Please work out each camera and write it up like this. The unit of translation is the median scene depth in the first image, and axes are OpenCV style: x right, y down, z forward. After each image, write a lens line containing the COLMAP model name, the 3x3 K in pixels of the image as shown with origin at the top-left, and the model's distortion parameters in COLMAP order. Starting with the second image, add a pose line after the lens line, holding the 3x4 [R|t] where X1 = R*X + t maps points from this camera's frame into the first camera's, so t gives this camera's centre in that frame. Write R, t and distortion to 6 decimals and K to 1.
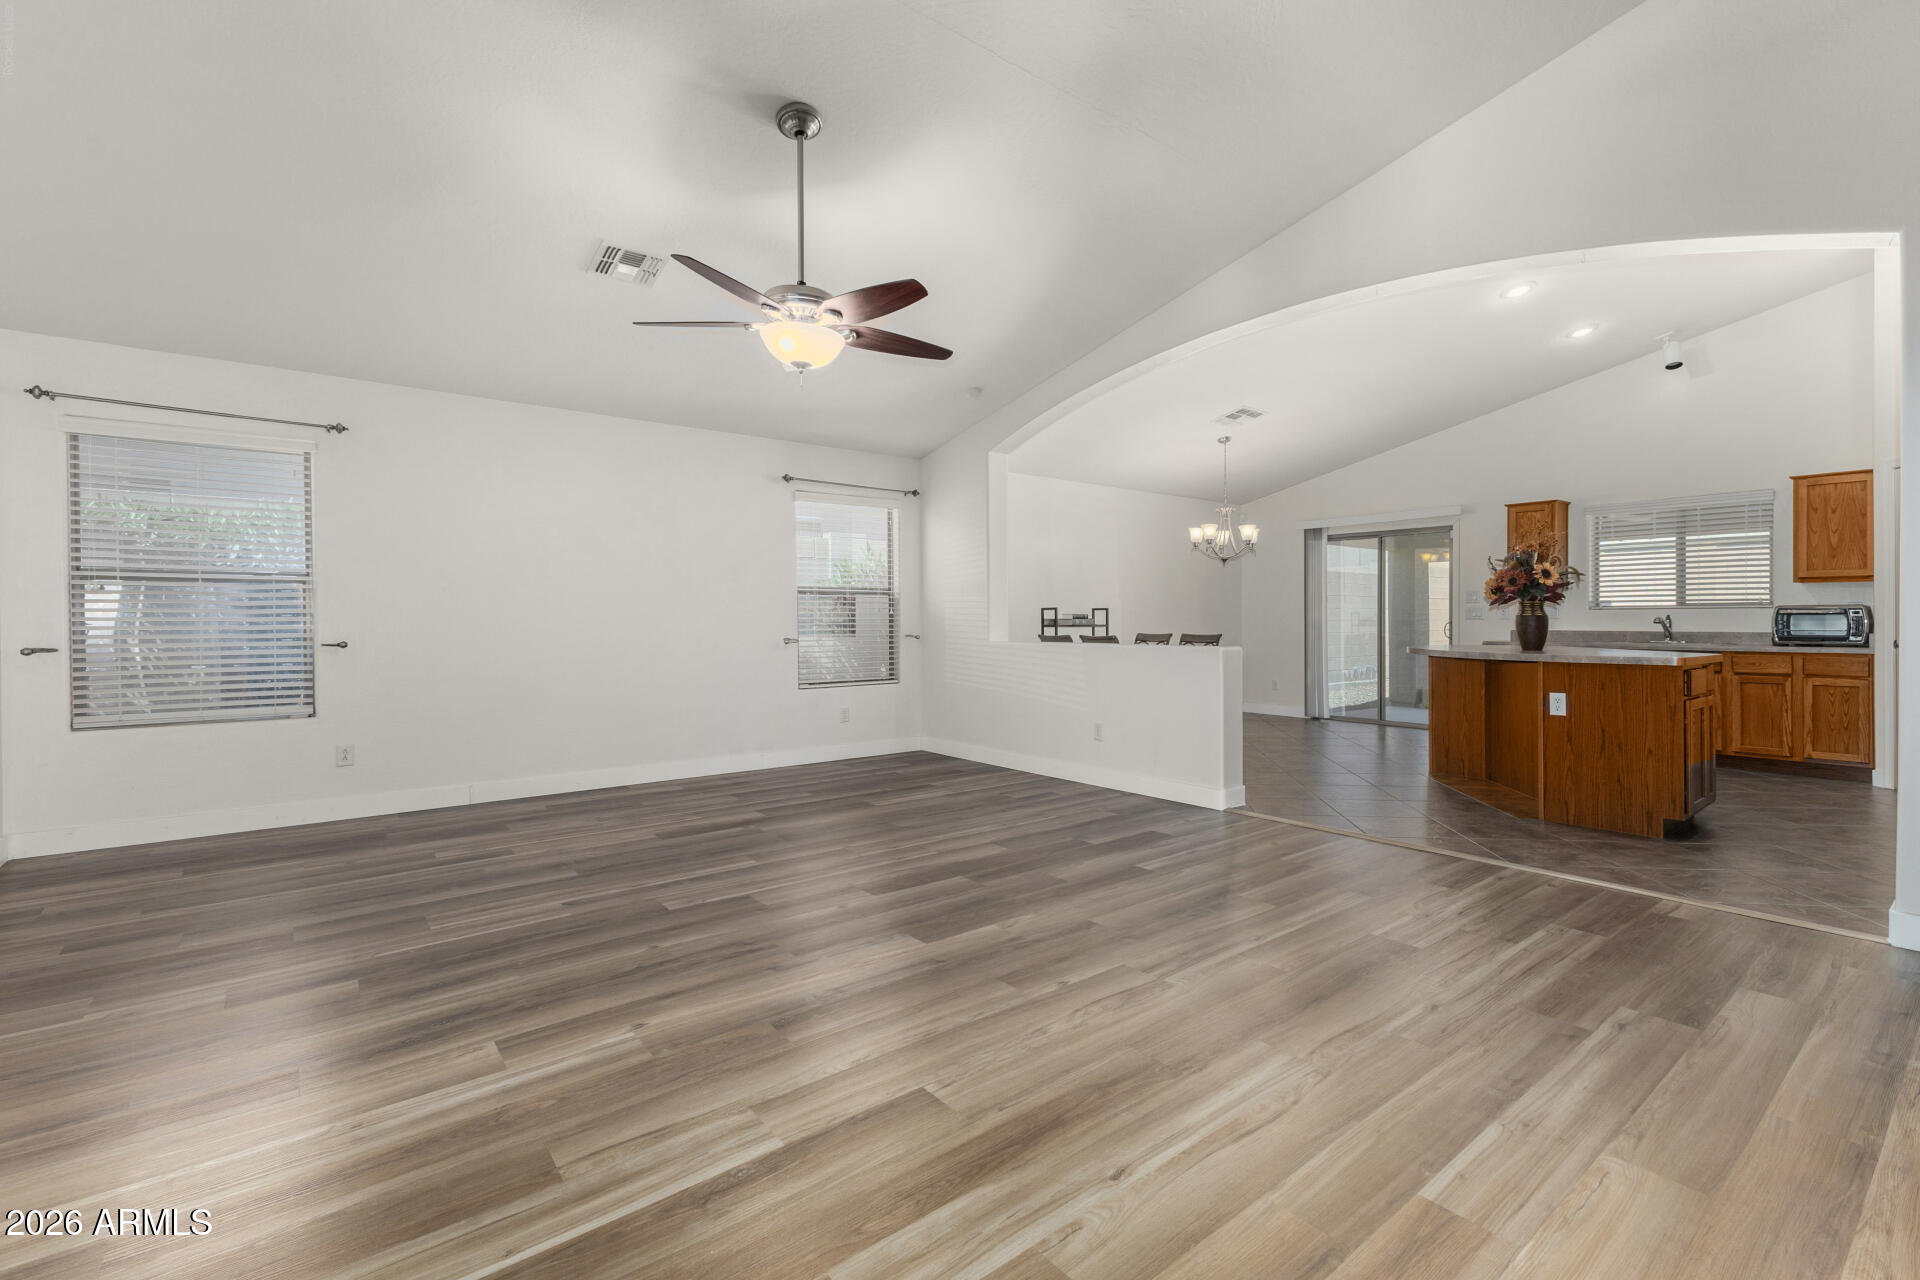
lens RADIAL K [[858.7, 0, 1025.3], [0, 858.7, 623.2], [0, 0, 1]] dist [0.010381, -0.001629]
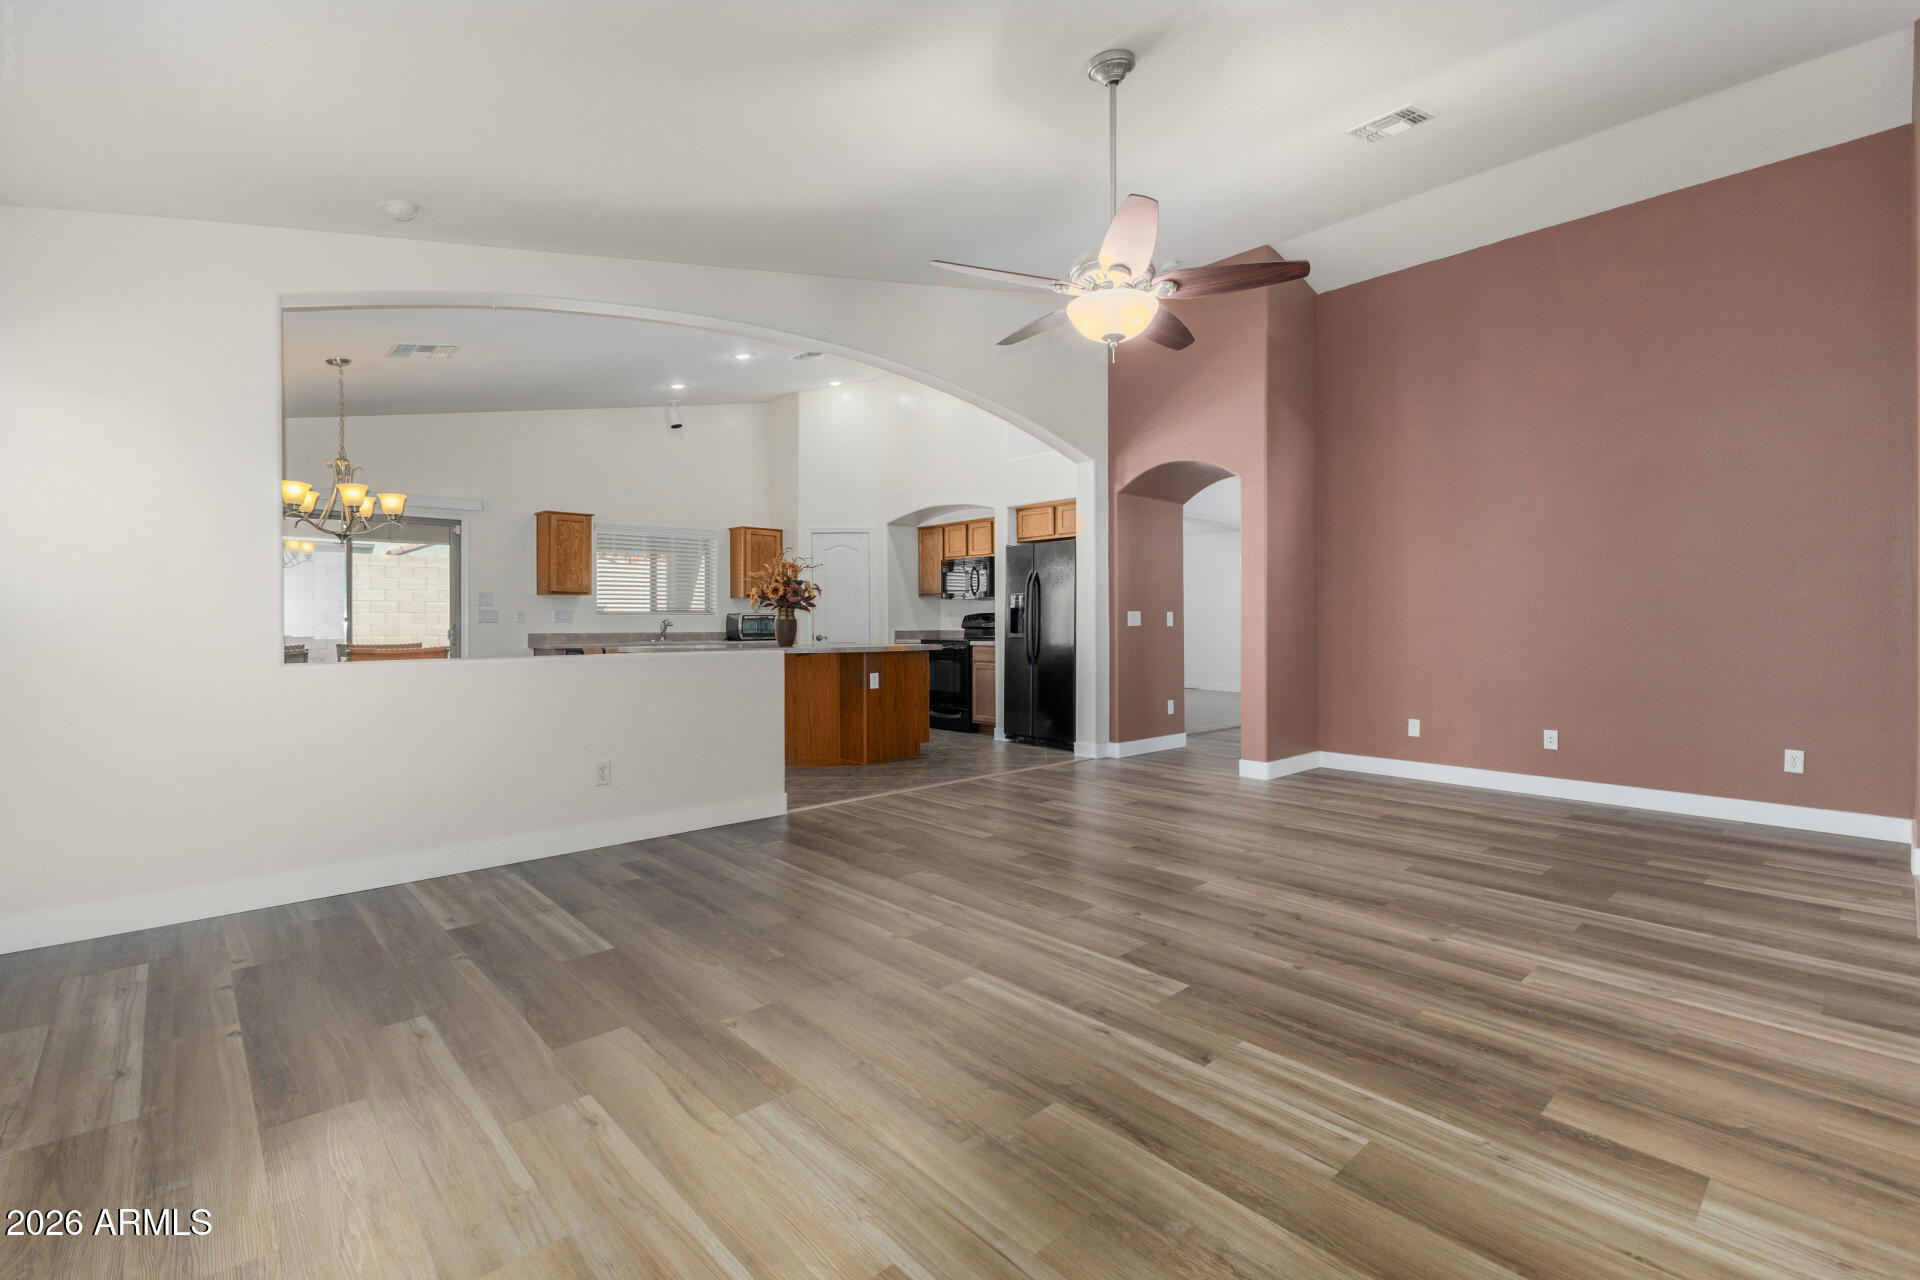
lens RADIAL K [[858.7, 0, 1019.0], [0, 858.7, 617.8], [0, 0, 1]] dist [0.010381, -0.001629]
pose [[-0.067000, 0.006907, 0.997729, -1.132825], [0.003988, 0.999970, -0.006654, -0.002425], [-0.997745, 0.003533, -0.067026, 1.143296]]
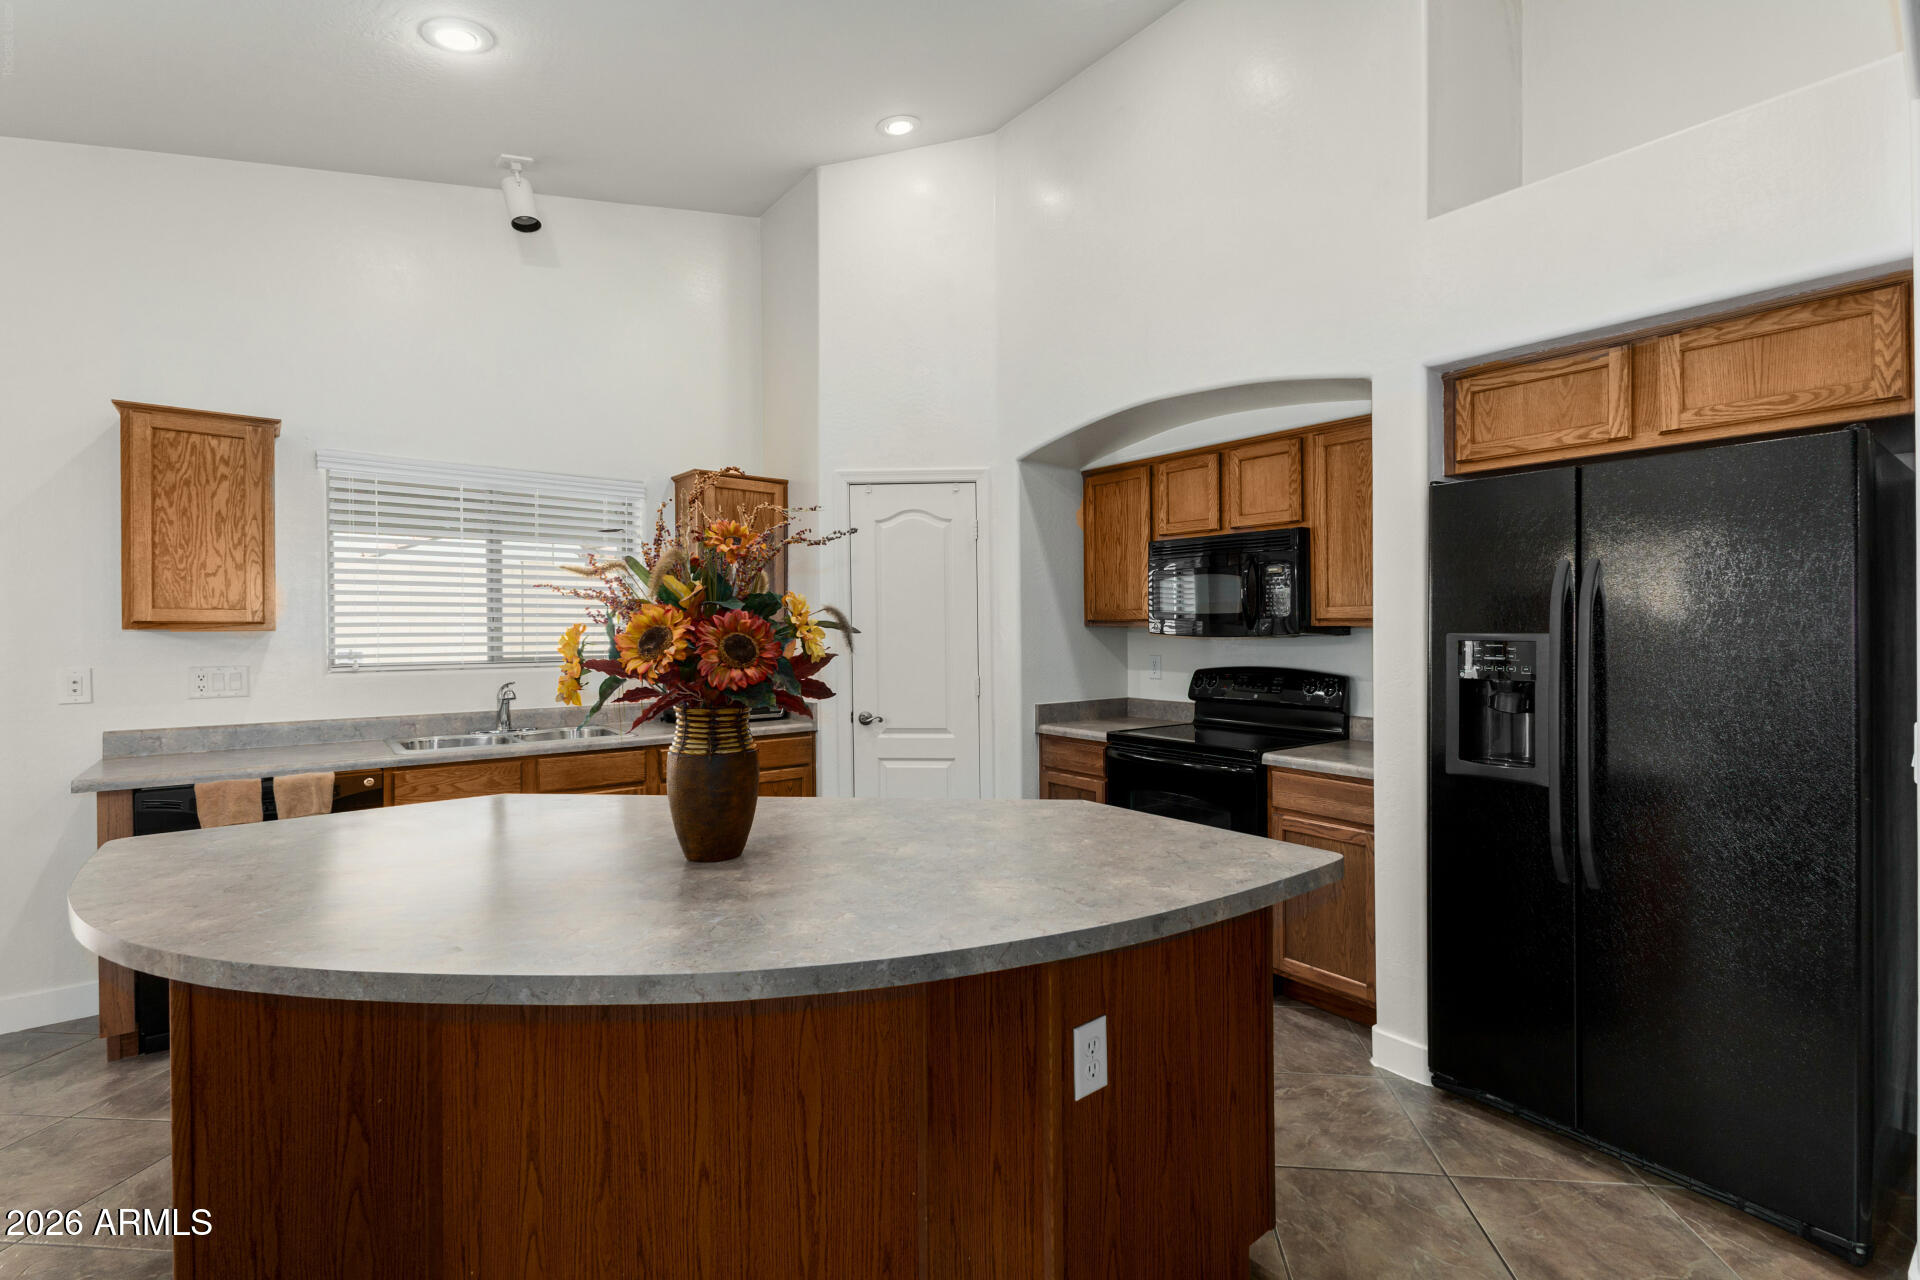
lens RADIAL K [[858.7, 0, 1035.9], [0, 858.7, 629.1], [0, 0, 1]] dist [0.010381, -0.001629]
pose [[-0.018000, 0.001043, 0.999837, 0.406326], [0.002843, 0.999995, -0.000992, -0.084013], [-0.999834, 0.002825, -0.018003, 1.373278]]
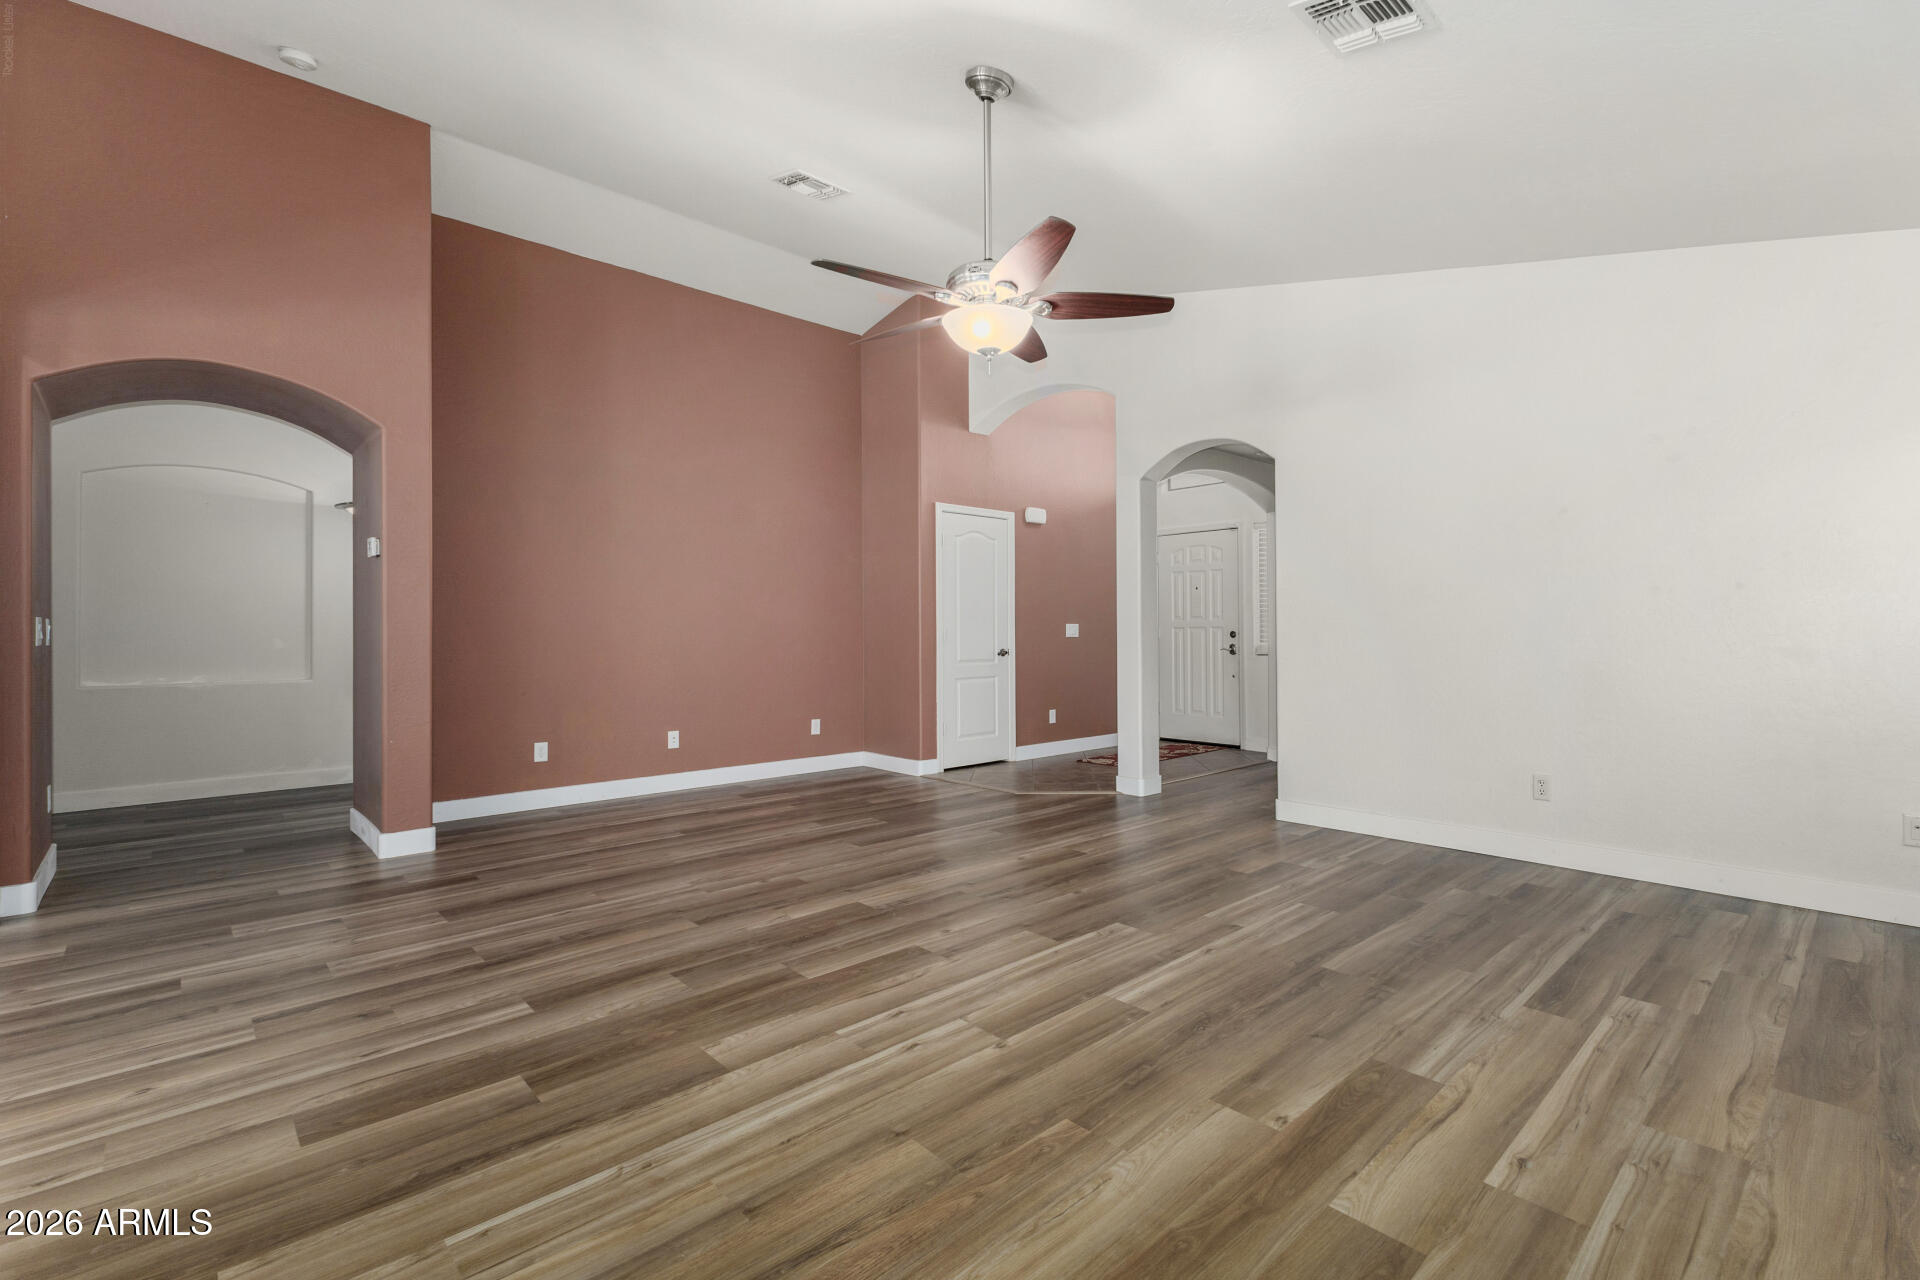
lens RADIAL K [[858.7, 0, 1034.9], [0, 858.7, 626.9], [0, 0, 1]] dist [0.010381, -0.001629]
pose [[-0.996853, 0.006196, -0.079025, -0.227781], [0.006451, 0.999975, -0.002961, -0.007091], [0.079004, -0.003461, -0.996868, 1.878431]]
